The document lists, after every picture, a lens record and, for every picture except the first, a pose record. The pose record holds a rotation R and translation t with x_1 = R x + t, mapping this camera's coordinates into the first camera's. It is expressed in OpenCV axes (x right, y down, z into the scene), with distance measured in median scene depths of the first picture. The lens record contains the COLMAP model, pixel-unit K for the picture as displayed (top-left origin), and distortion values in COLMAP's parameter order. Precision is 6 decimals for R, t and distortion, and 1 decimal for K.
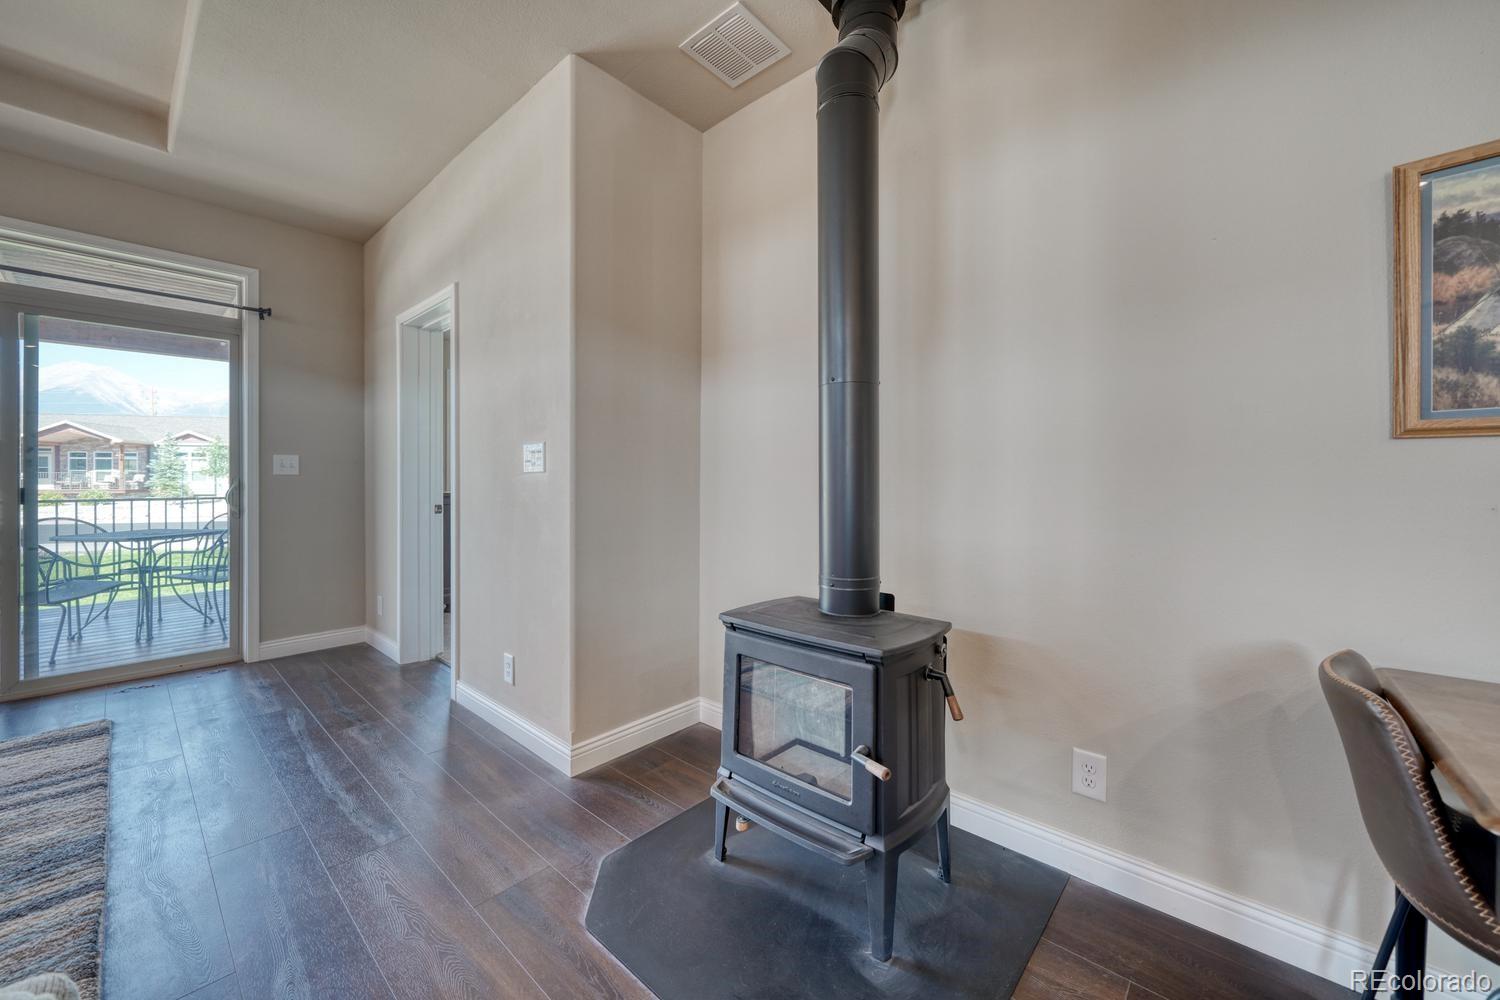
lens RADIAL K [[569.2, 0, 744.3], [0, 569.2, 479.1], [0, 0, 1]] dist [-0.000703, -0.000614]
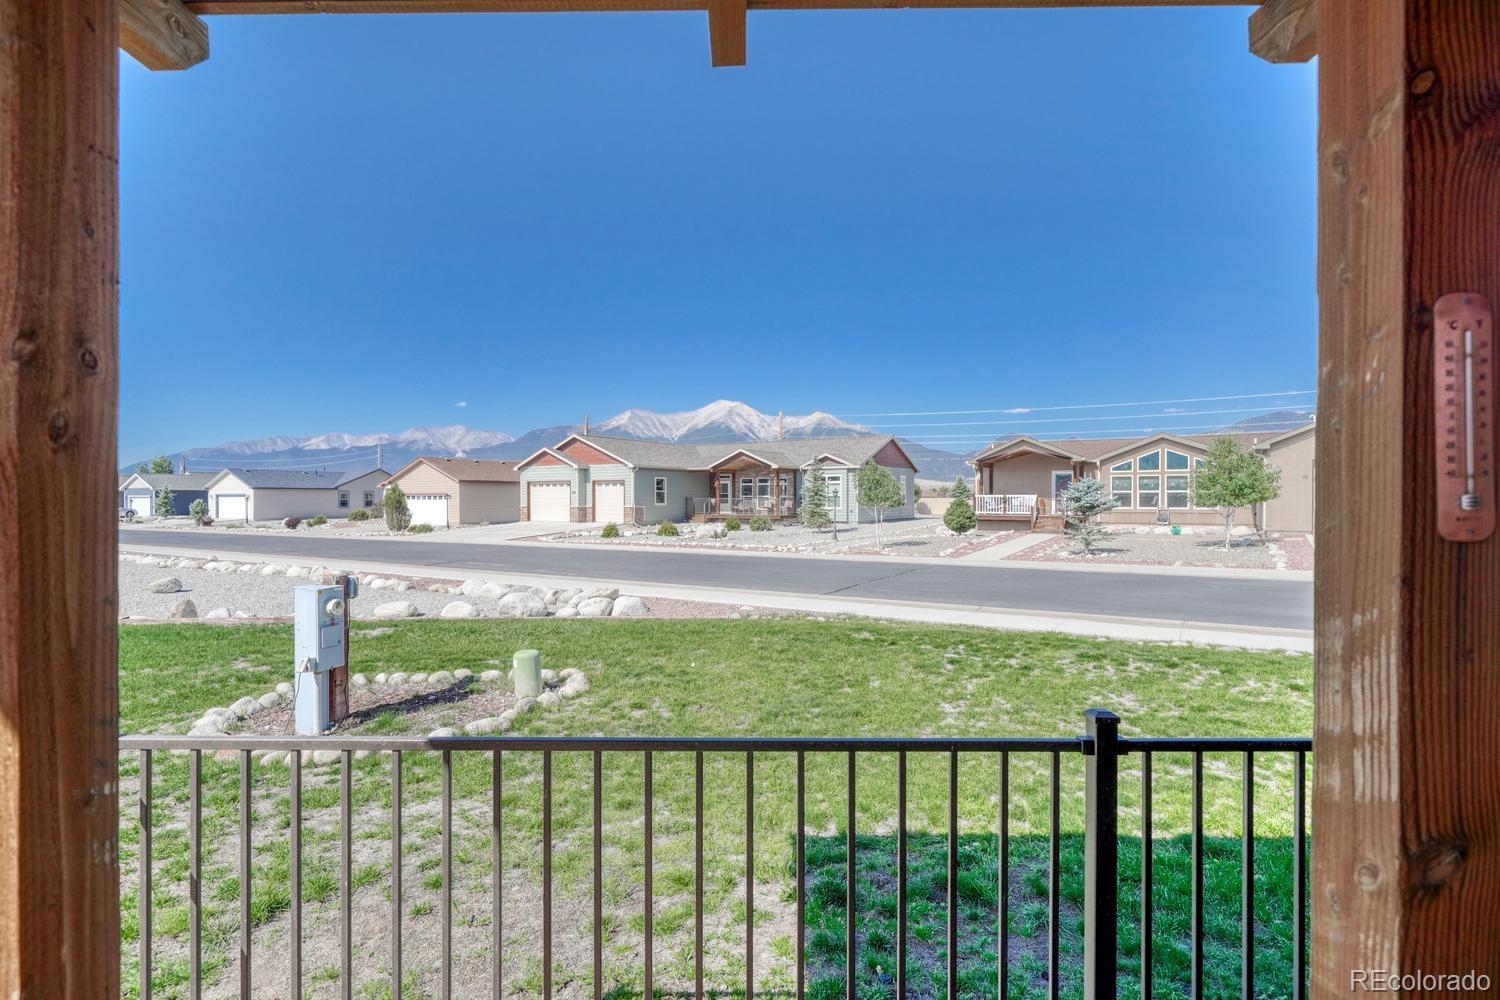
lens RADIAL K [[723.7, 0, 728.9], [0, 723.7, 499.3], [0, 0, 1]] dist [-0.002720, -0.000028]
pose [[0.659427, -0.002478, -0.751765, -1.700872], [0.005269, 0.999985, 0.001325, -0.103735], [0.751750, -0.004835, 0.659430, 0.809856]]
